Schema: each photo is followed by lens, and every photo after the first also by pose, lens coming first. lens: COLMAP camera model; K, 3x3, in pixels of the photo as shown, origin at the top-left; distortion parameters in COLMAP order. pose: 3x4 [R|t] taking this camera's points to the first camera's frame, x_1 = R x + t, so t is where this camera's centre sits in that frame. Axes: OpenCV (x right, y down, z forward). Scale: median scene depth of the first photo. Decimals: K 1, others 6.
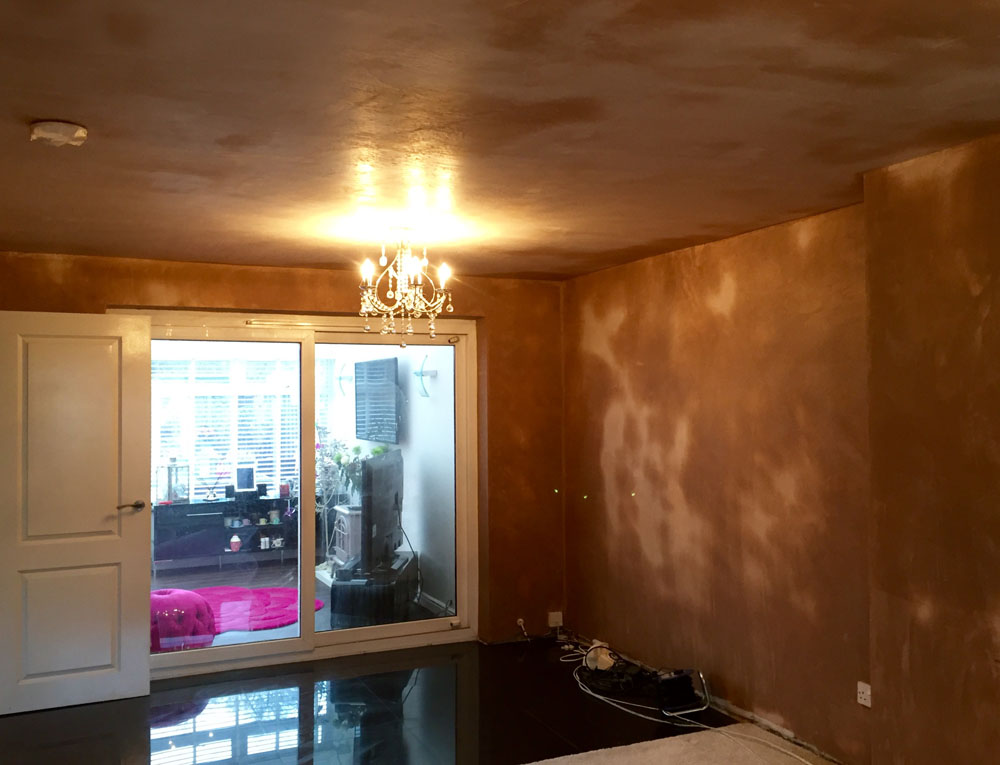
lens RADIAL K [[943.8, 0, 499.8], [0, 943.8, 388.2], [0, 0, 1]] dist [0.071460, 0.000000]
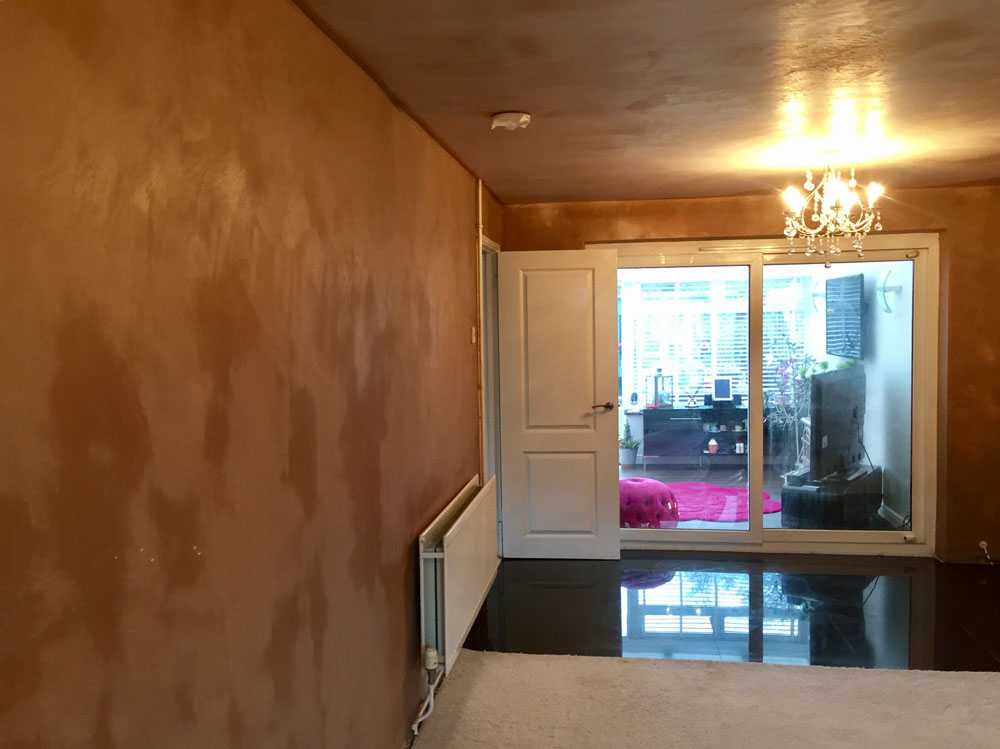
lens RADIAL K [[909.3, 0, 502.0], [0, 909.3, 377.1], [0, 0, 1]] dist [0.047948, 0.000000]
pose [[0.856189, 0.024504, -0.516081, 0.089867], [0.016860, 0.997018, 0.075310, -0.003549], [0.516387, -0.073181, 0.853223, -0.050000]]
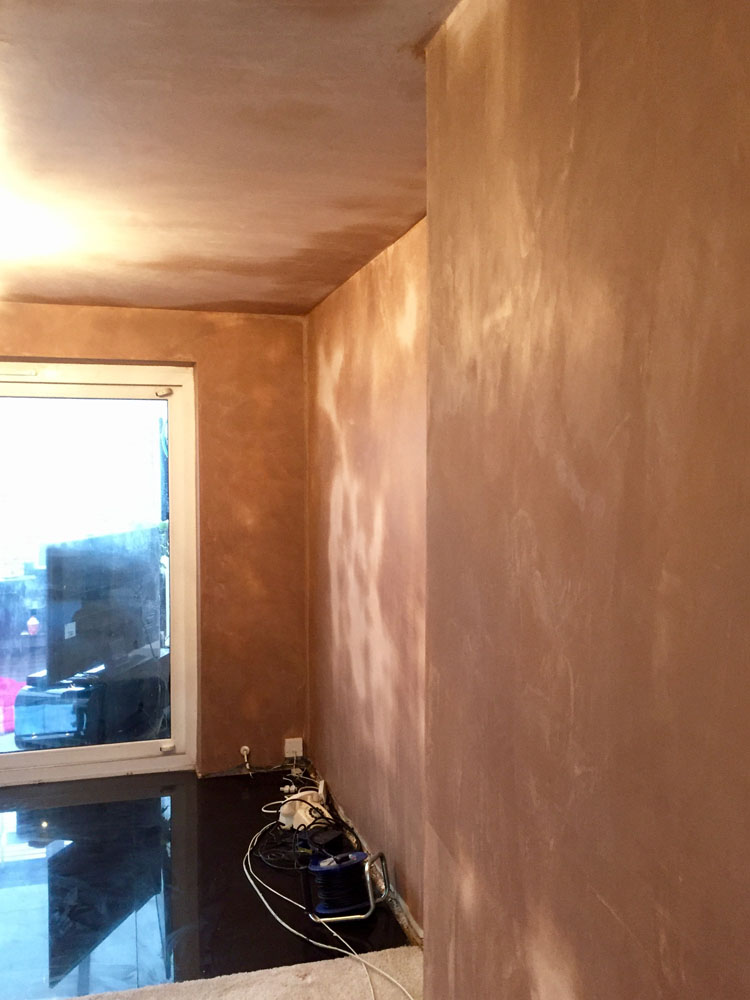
lens RADIAL K [[909.3, 0, 381.6], [0, 909.3, 506.1], [0, 0, 1]] dist [0.047948, 0.000000]
pose [[0.987991, 0.011787, -0.154060, 0.271849], [-0.003129, 0.998408, 0.056324, -0.000459], [0.154478, -0.055166, 0.986455, 0.299869]]
